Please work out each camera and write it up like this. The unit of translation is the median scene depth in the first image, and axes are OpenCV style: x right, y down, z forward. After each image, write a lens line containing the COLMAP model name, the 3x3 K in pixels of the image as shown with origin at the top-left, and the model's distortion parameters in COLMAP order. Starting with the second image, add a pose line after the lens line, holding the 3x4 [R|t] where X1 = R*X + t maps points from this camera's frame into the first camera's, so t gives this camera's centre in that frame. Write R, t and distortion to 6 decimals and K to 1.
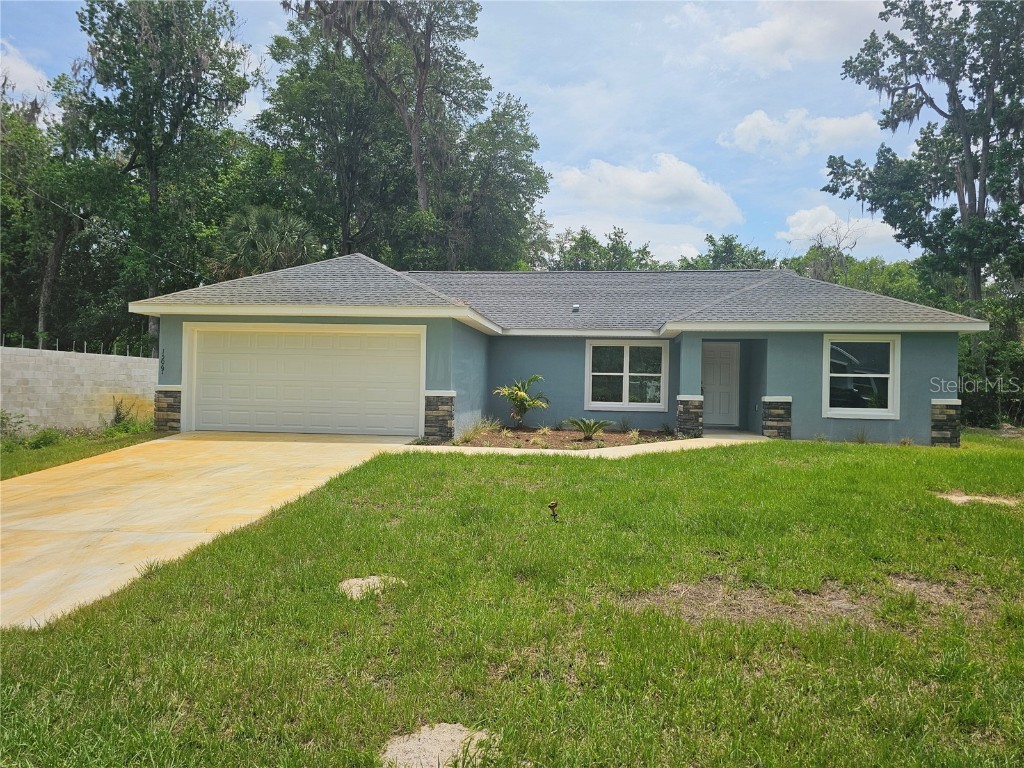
lens RADIAL K [[682.4, 0, 516.7], [0, 682.4, 386.7], [0, 0, 1]] dist [0.061779, -0.048411]
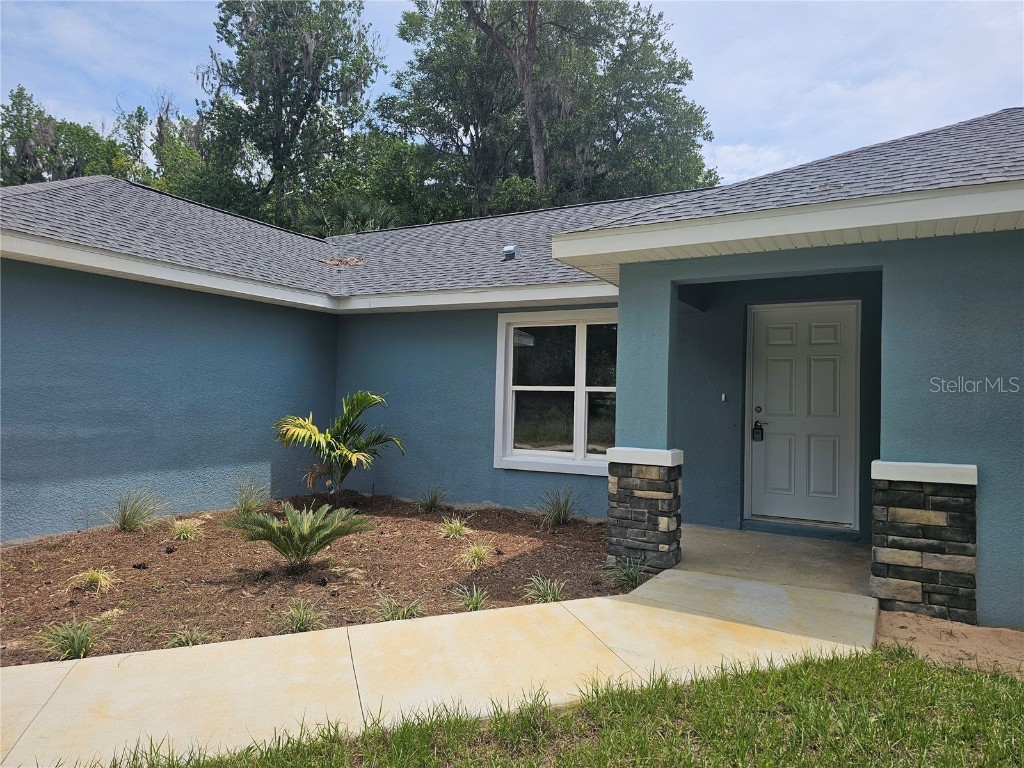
lens RADIAL K [[683.7, 0, 524.8], [0, 683.7, 382.3], [0, 0, 1]] dist [0.058353, -0.050653]
pose [[0.928930, -0.008980, -0.370146, 0.132873], [-0.002890, 0.999500, -0.031501, -0.003853], [0.370243, 0.030332, 0.928439, 0.267515]]
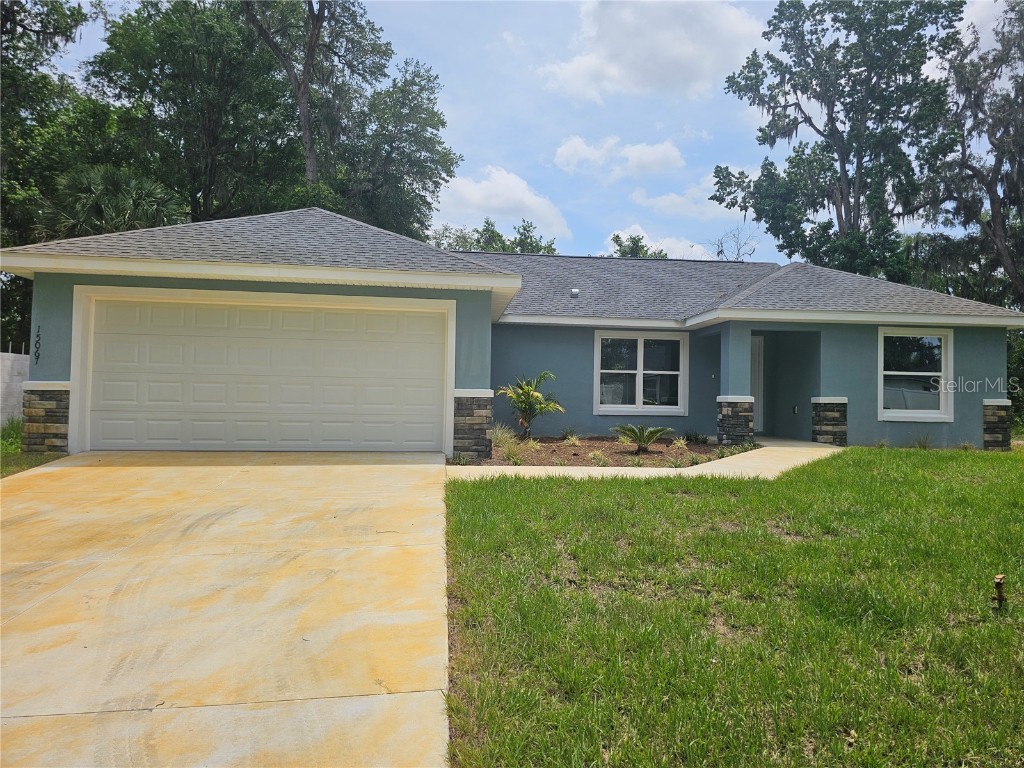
lens RADIAL K [[683.7, 0, 524.8], [0, 683.7, 382.3], [0, 0, 1]] dist [0.058353, -0.050653]
pose [[0.970501, 0.002693, 0.241082, -0.084379], [0.000896, 0.999890, -0.014774, 0.003180], [-0.241095, 0.014554, 0.970392, 0.096543]]
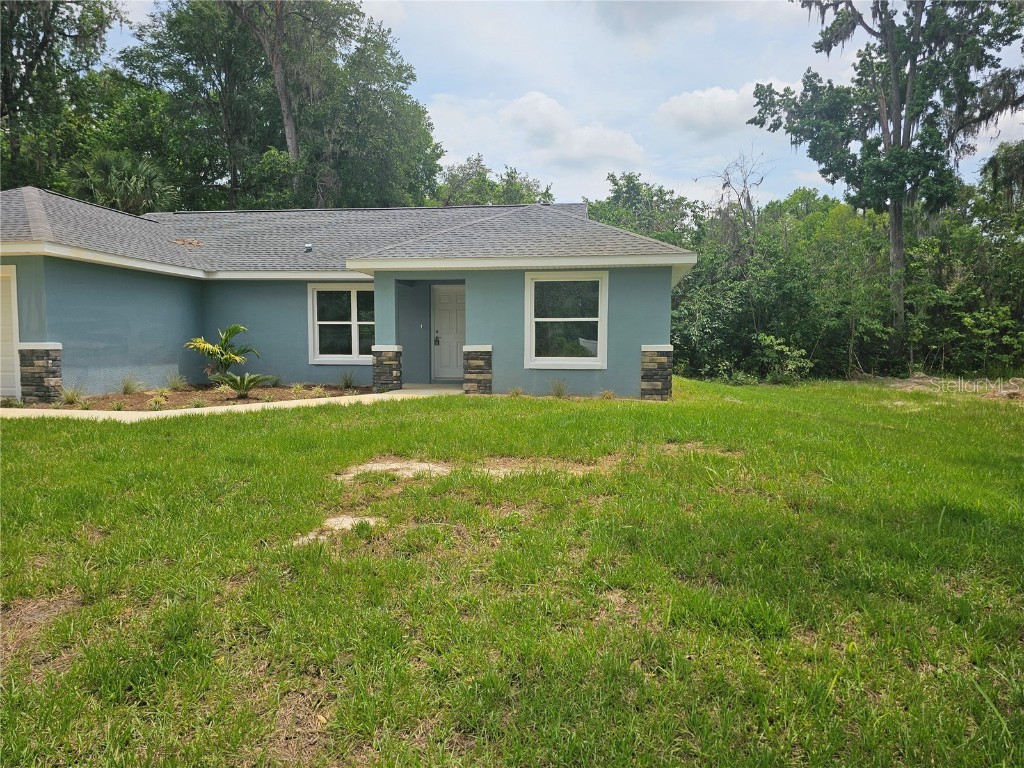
lens RADIAL K [[684.3, 0, 513.5], [0, 684.3, 390.2], [0, 0, 1]] dist [0.061742, -0.044816]
pose [[0.999571, -0.013485, -0.026014, 0.178161], [0.015237, 0.997542, 0.068388, 0.005028], [0.025028, -0.068755, 0.997320, 0.052783]]
